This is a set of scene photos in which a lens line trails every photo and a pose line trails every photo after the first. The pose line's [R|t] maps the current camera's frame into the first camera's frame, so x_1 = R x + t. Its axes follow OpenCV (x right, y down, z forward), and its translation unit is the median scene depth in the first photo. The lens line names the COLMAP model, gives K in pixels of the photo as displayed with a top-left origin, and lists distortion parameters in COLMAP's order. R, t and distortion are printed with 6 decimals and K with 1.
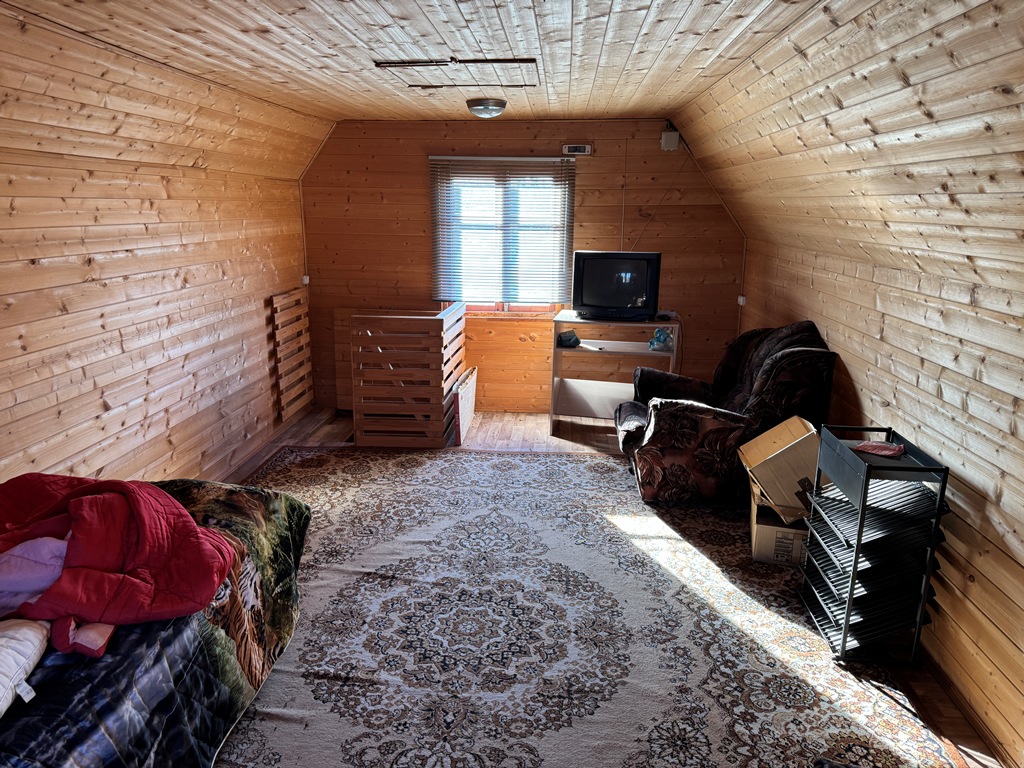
lens RADIAL K [[719.6, 0, 514.5], [0, 719.6, 388.0], [0, 0, 1]] dist [0.039658, -0.049788]
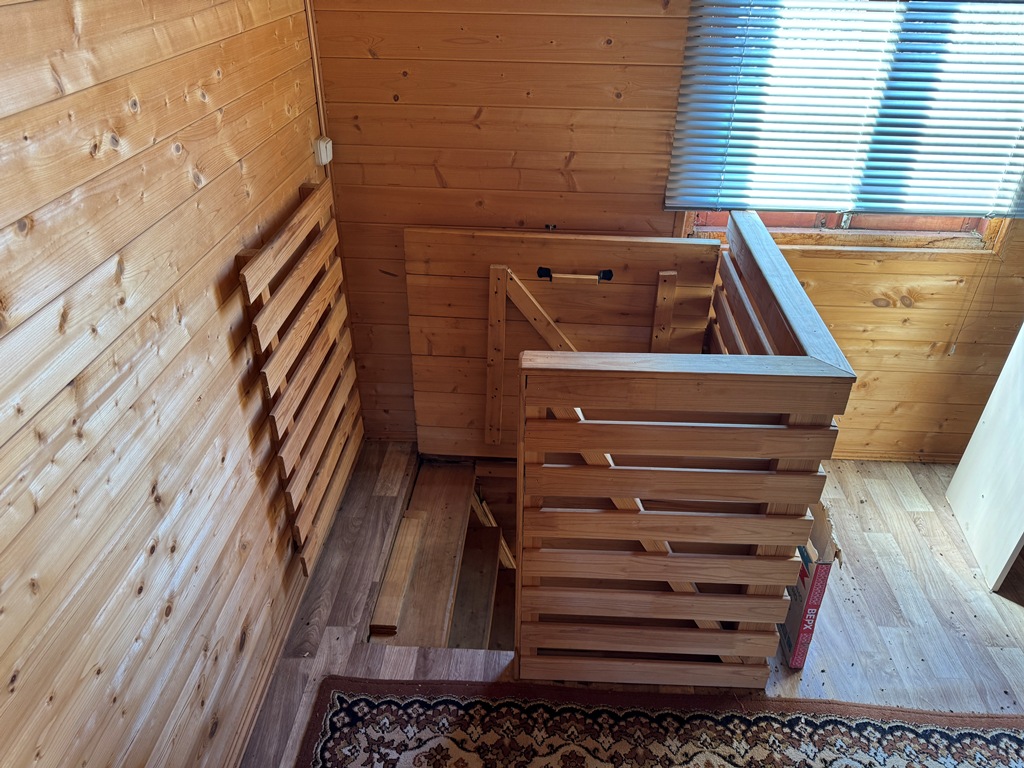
lens RADIAL K [[719.6, 0, 507.3], [0, 719.6, 382.0], [0, 0, 1]] dist [0.039658, -0.049788]
pose [[0.999976, -0.005958, 0.003396, -0.204974], [0.004557, 0.947367, 0.320116, -0.162072], [-0.005124, -0.320093, 0.947372, 0.634524]]
